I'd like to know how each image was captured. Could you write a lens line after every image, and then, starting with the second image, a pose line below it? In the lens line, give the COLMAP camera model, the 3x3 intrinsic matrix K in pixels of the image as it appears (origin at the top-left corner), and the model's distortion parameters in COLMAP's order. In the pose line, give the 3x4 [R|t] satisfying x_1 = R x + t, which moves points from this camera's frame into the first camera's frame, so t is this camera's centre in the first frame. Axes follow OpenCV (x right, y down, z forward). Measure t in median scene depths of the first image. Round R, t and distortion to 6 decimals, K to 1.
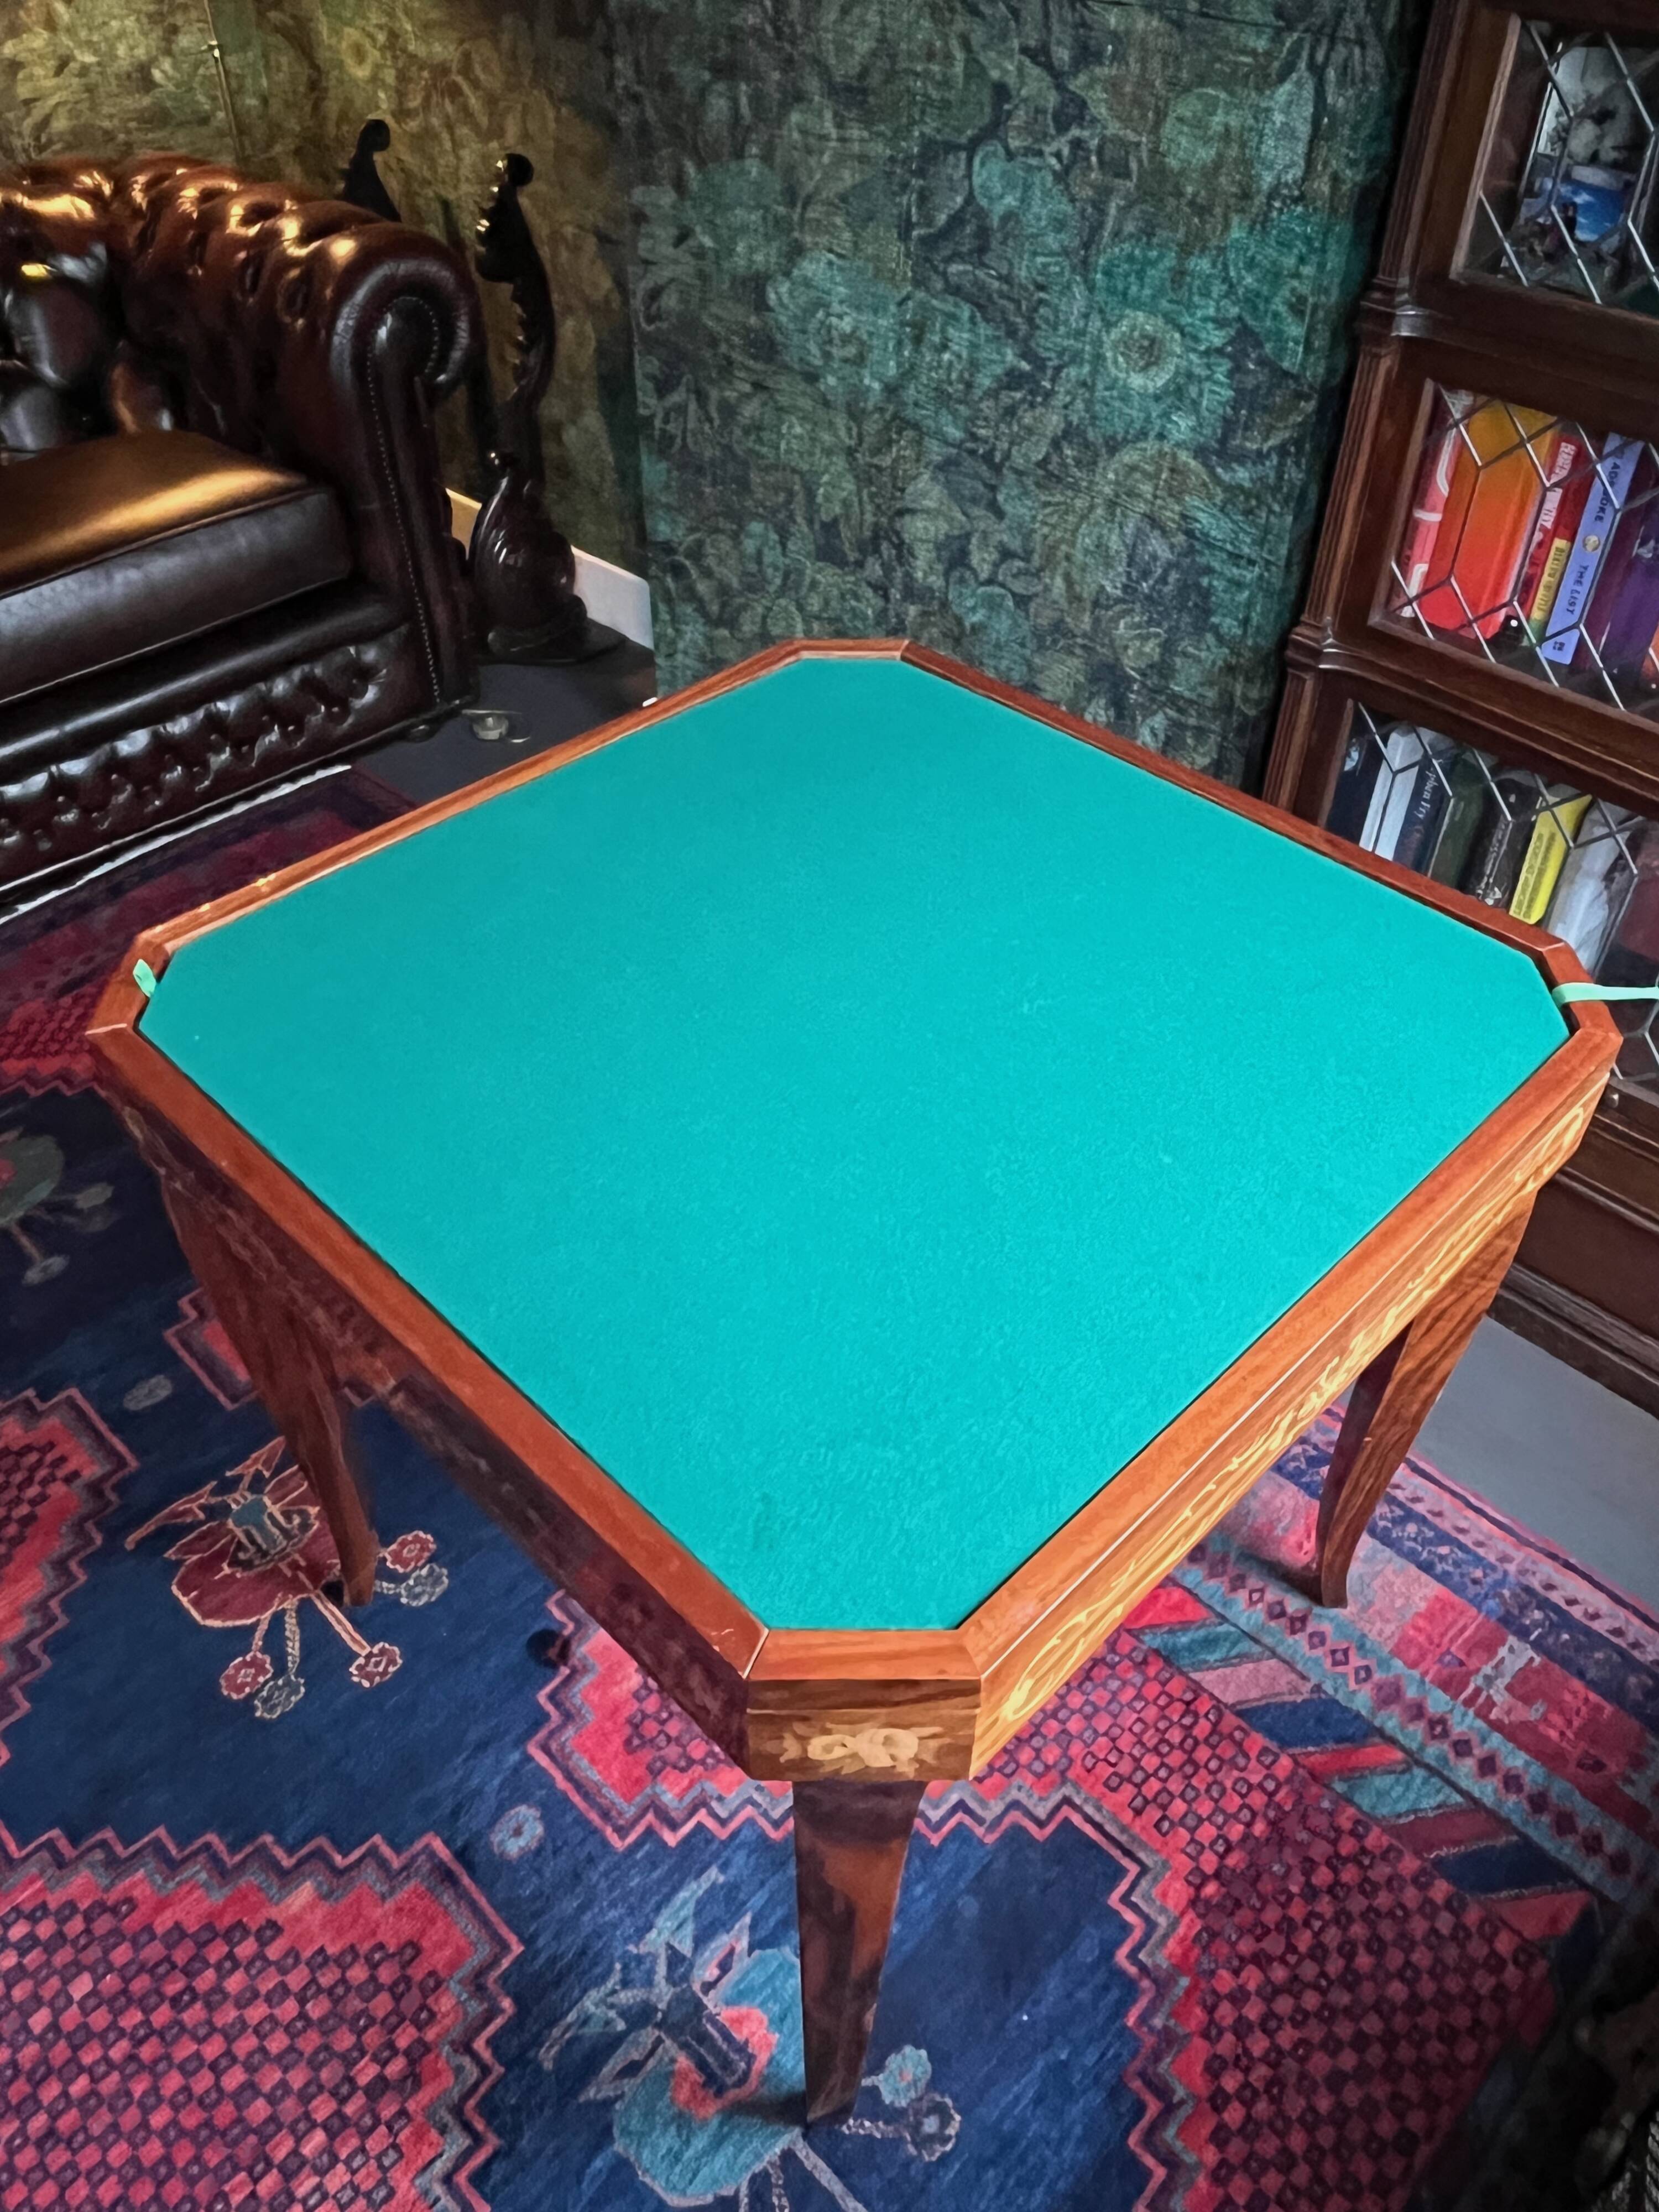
lens RADIAL K [[1637.5, 0, 828.1], [0, 1637.5, 1093.1], [0, 0, 1]] dist [0.007002, -0.021421]
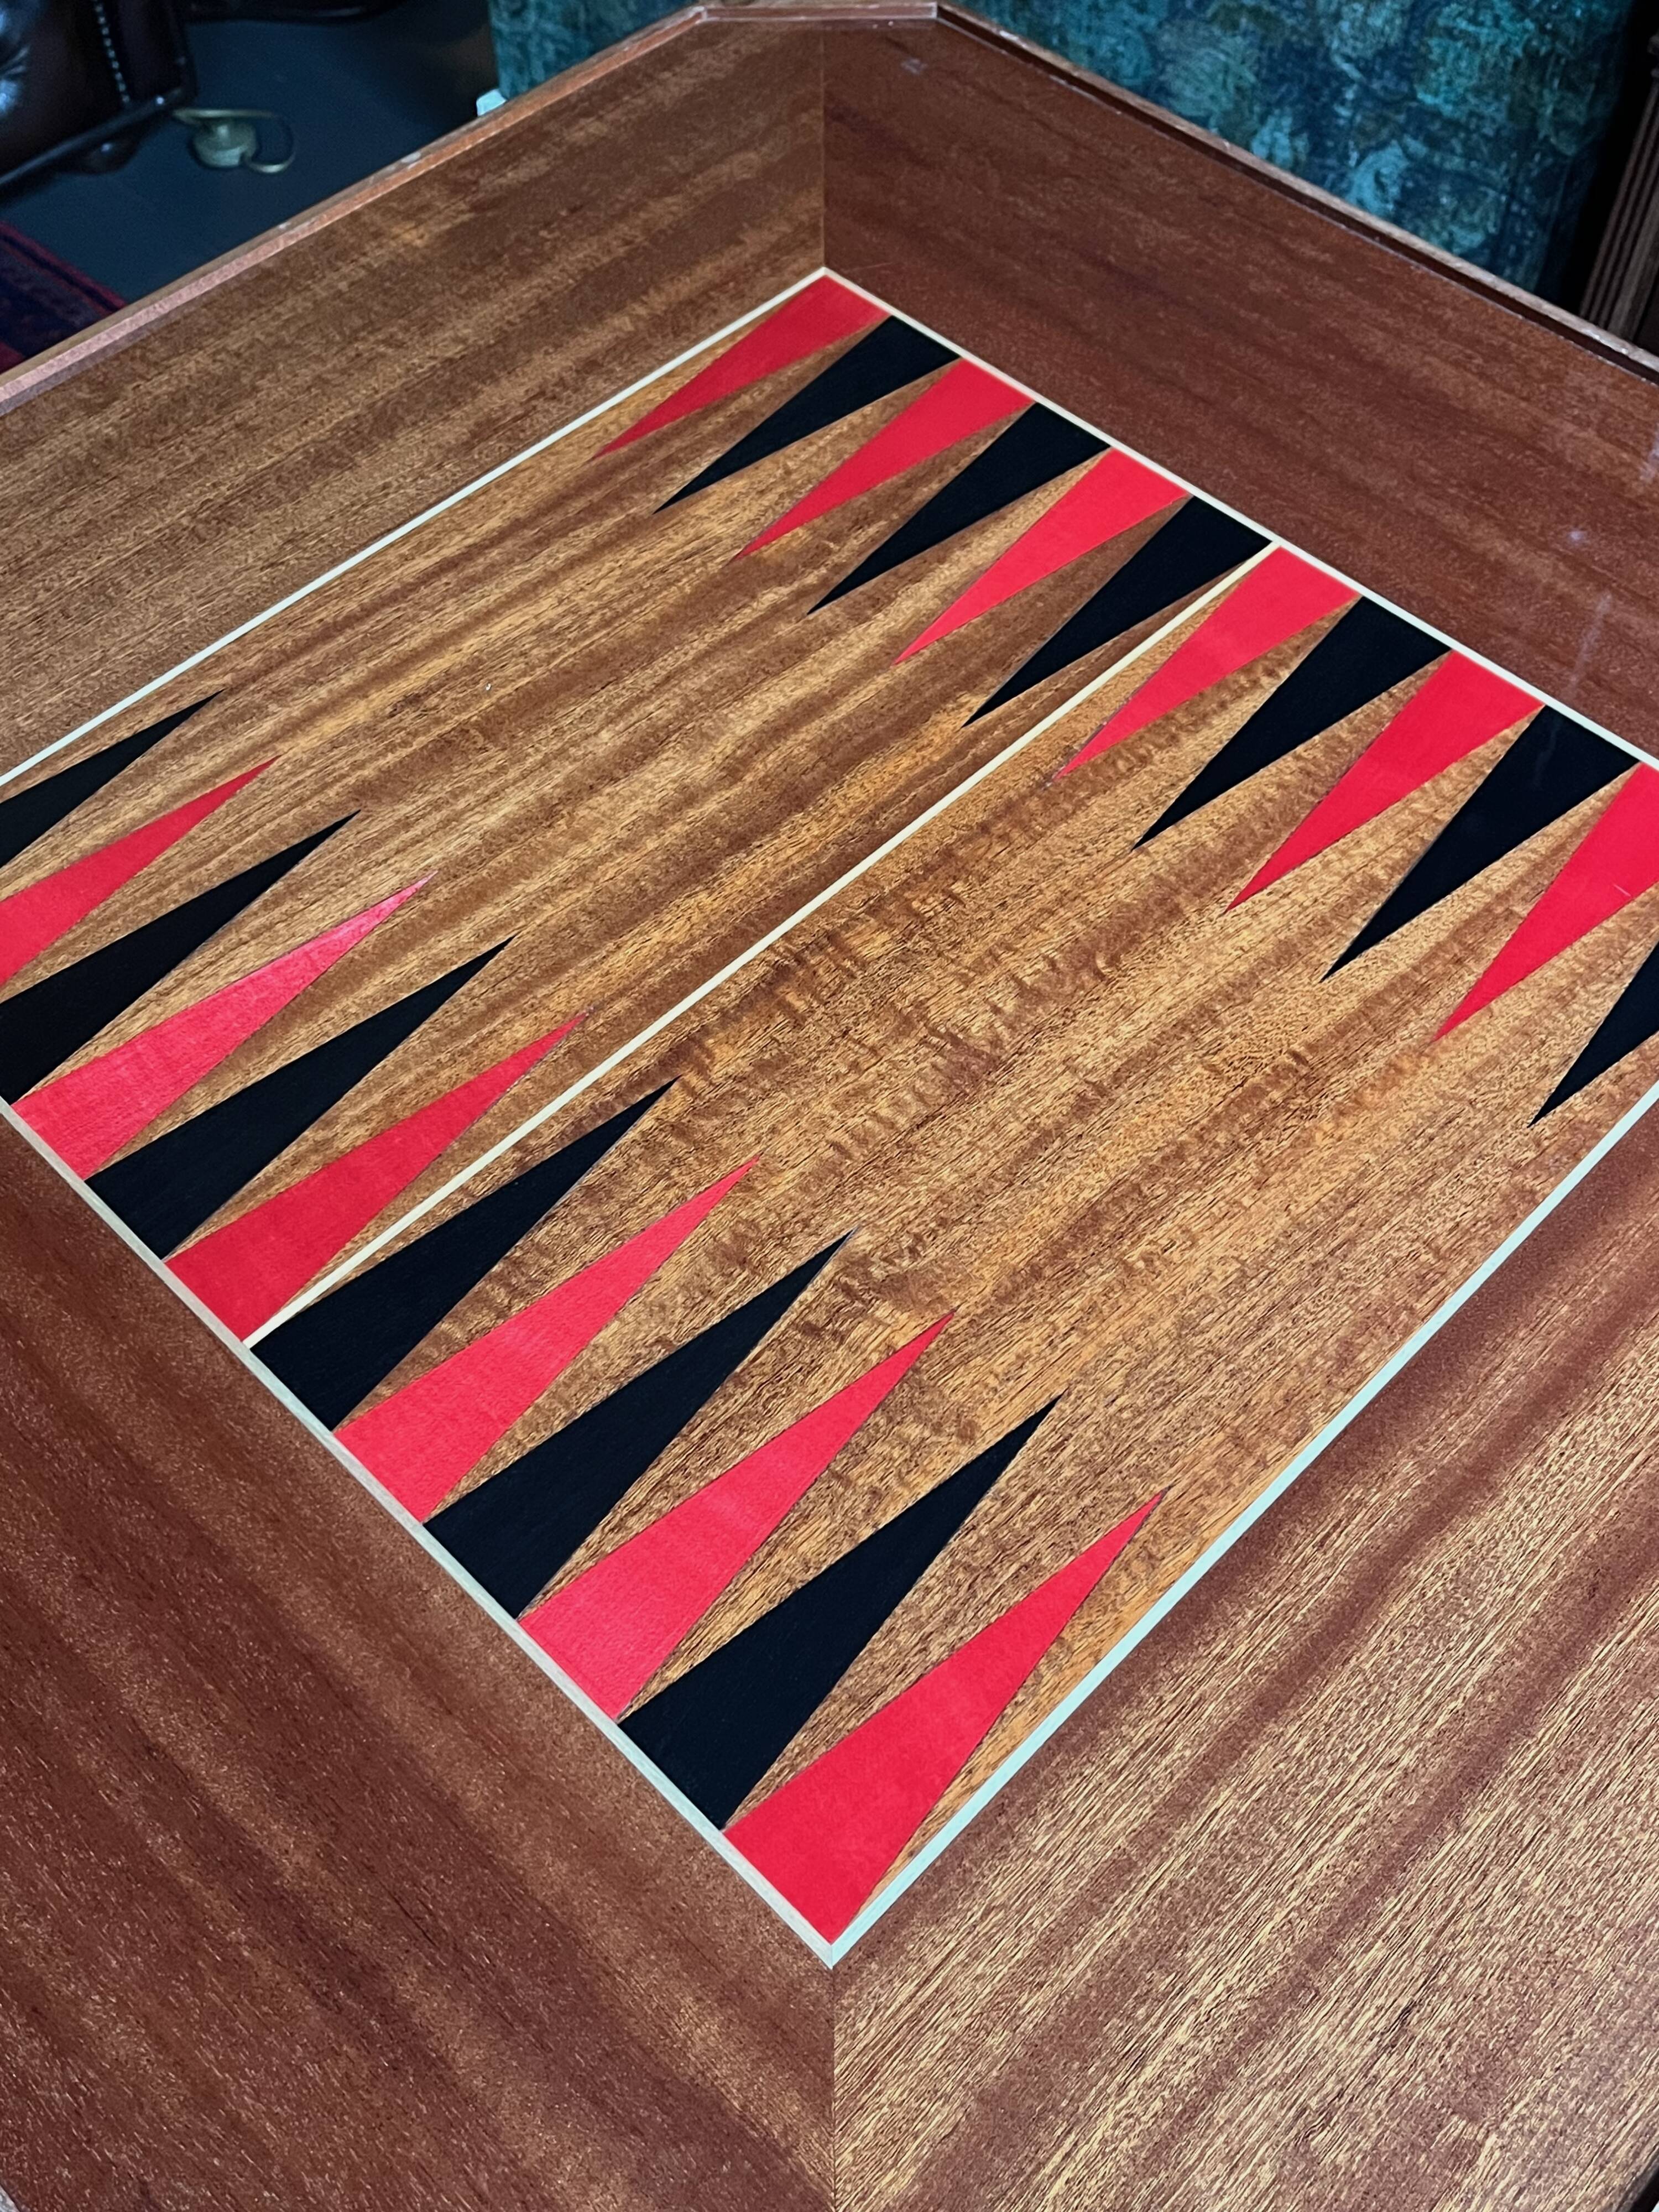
lens RADIAL K [[2226.6, 0, 814.8], [0, 2226.6, 1111.7], [0, 0, 1]] dist [0.019156, 0.000000]
pose [[0.999785, -0.018829, -0.008654, 0.010878], [0.020311, 0.973217, 0.228991, -0.104416], [0.004110, -0.229118, 0.973390, 0.222405]]
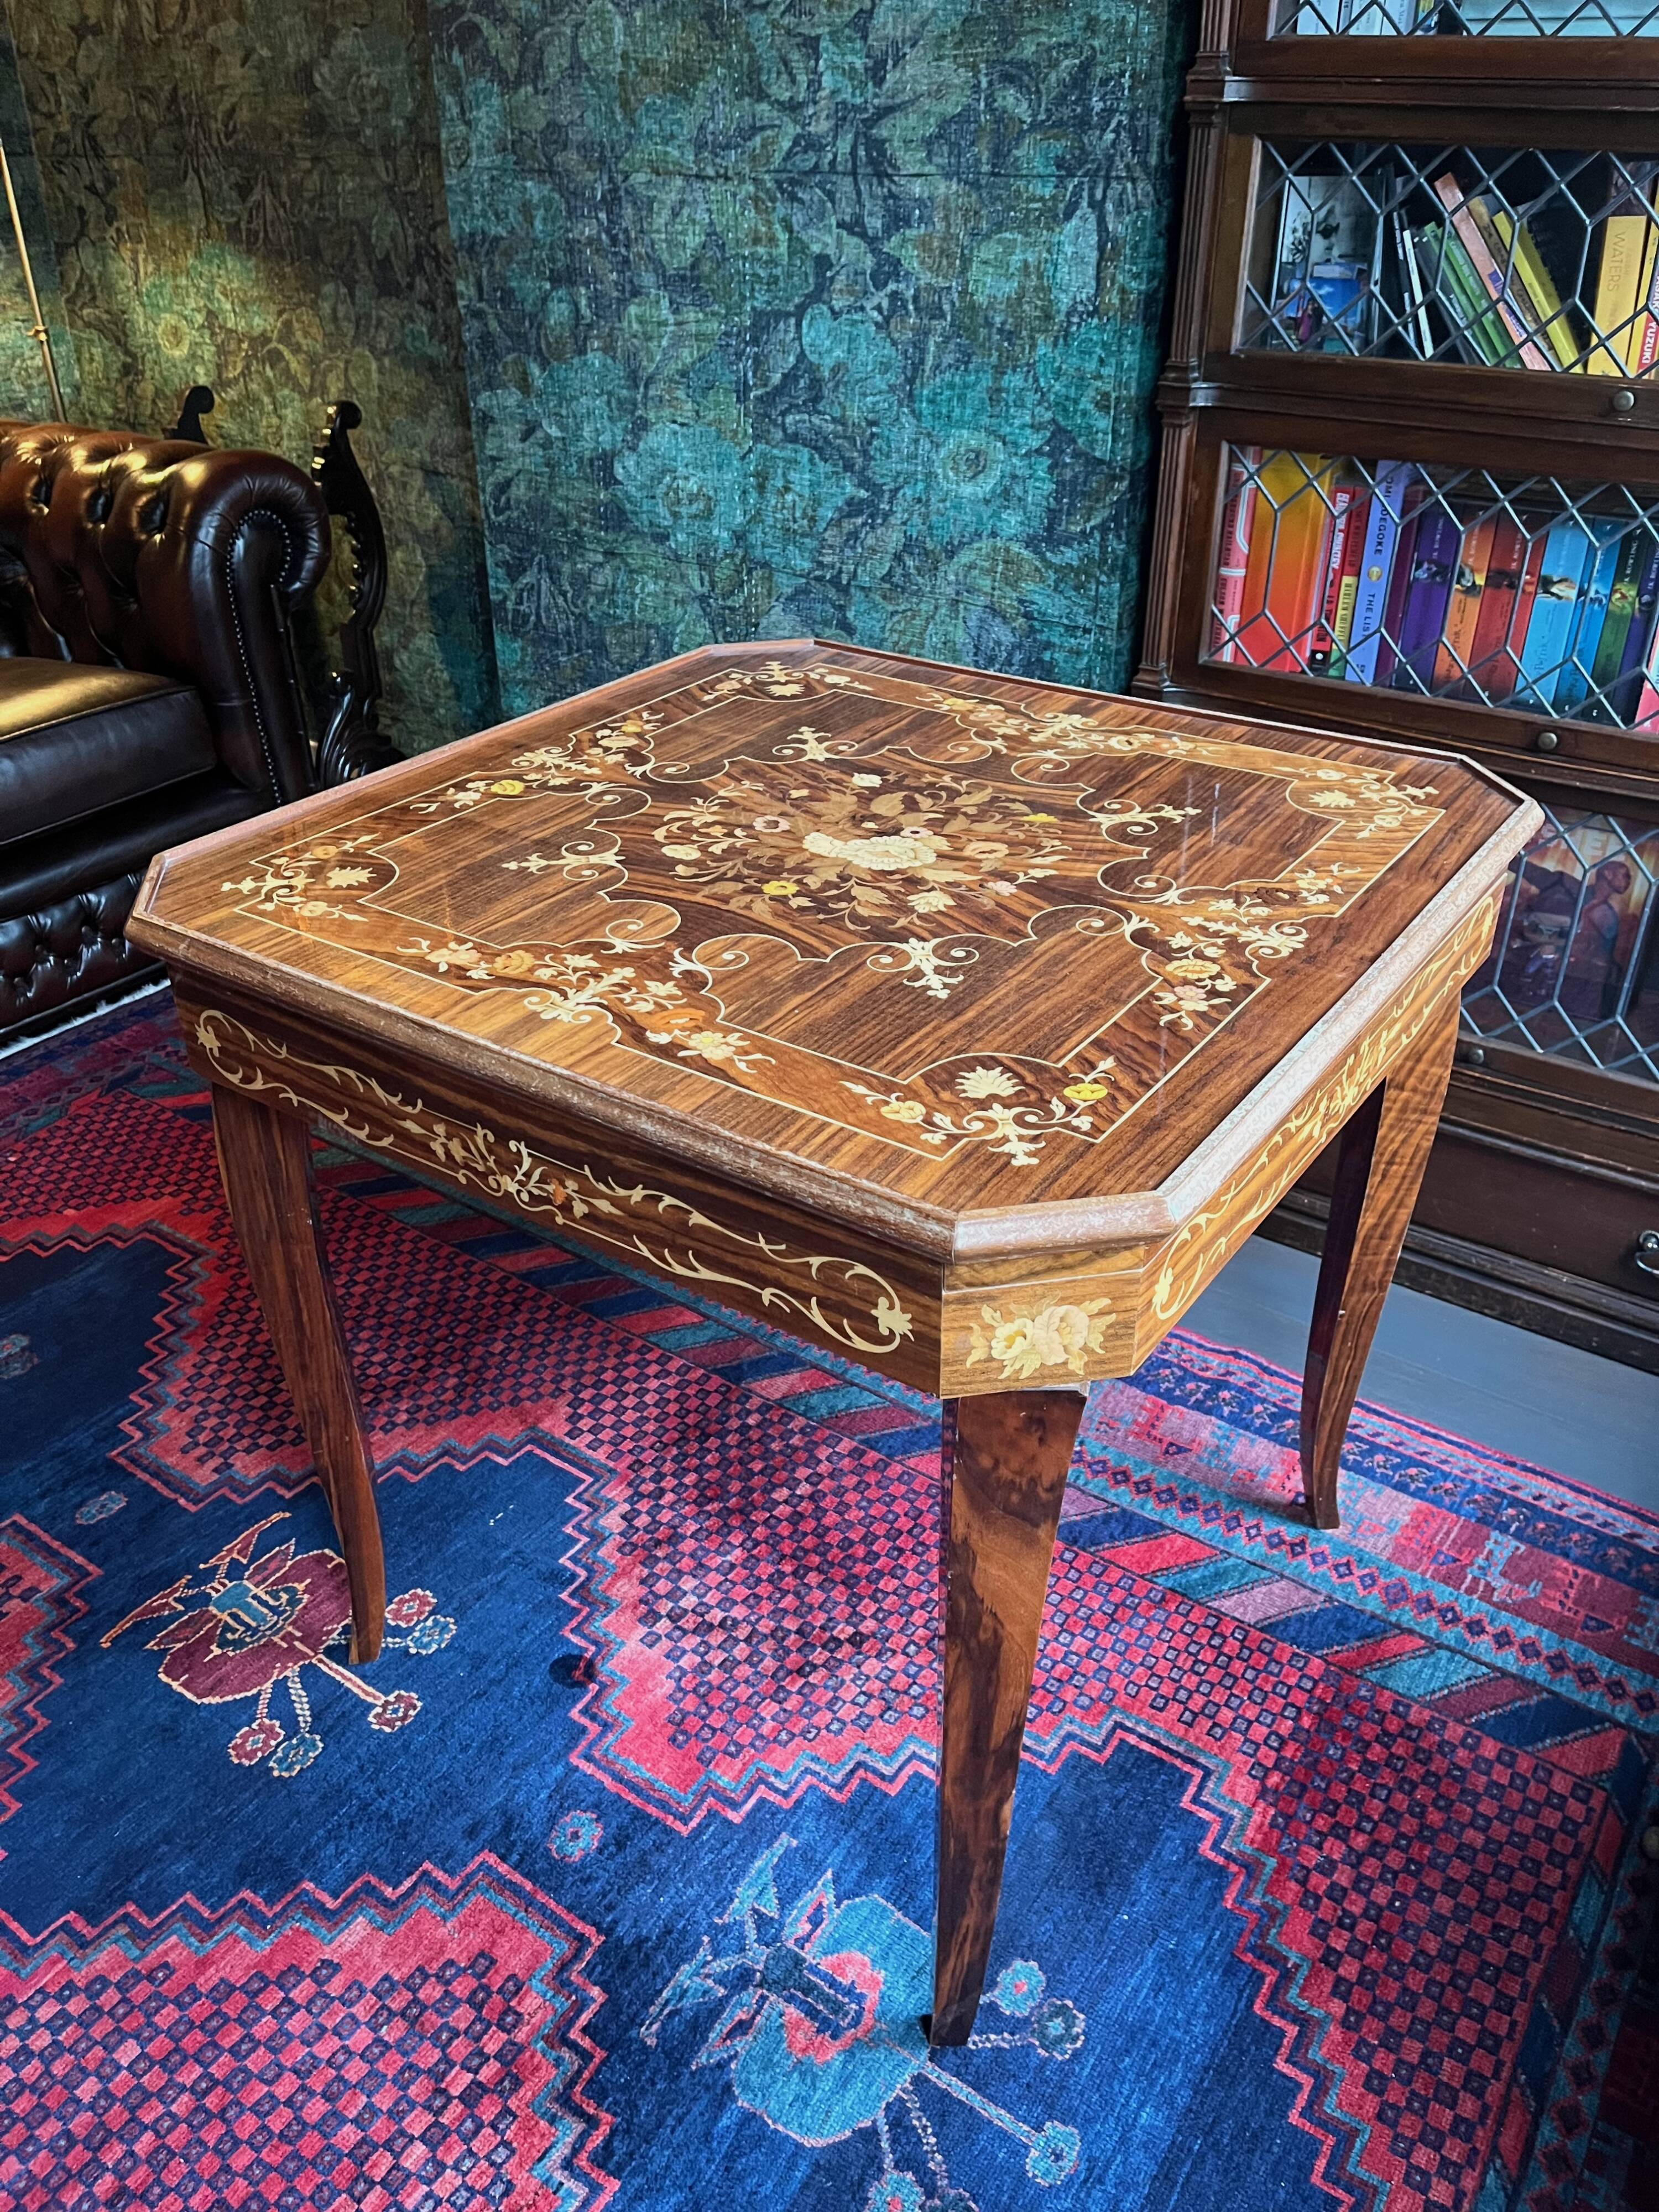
lens RADIAL K [[1689.0, 0, 810.5], [0, 1689.0, 1108.2], [0, 0, 1]] dist [0.045678, -0.055886]
pose [[0.986590, -0.097370, 0.130997, -0.118806], [0.120993, 0.974966, -0.186551, 0.198146], [-0.109553, 0.199899, 0.973673, -0.059122]]
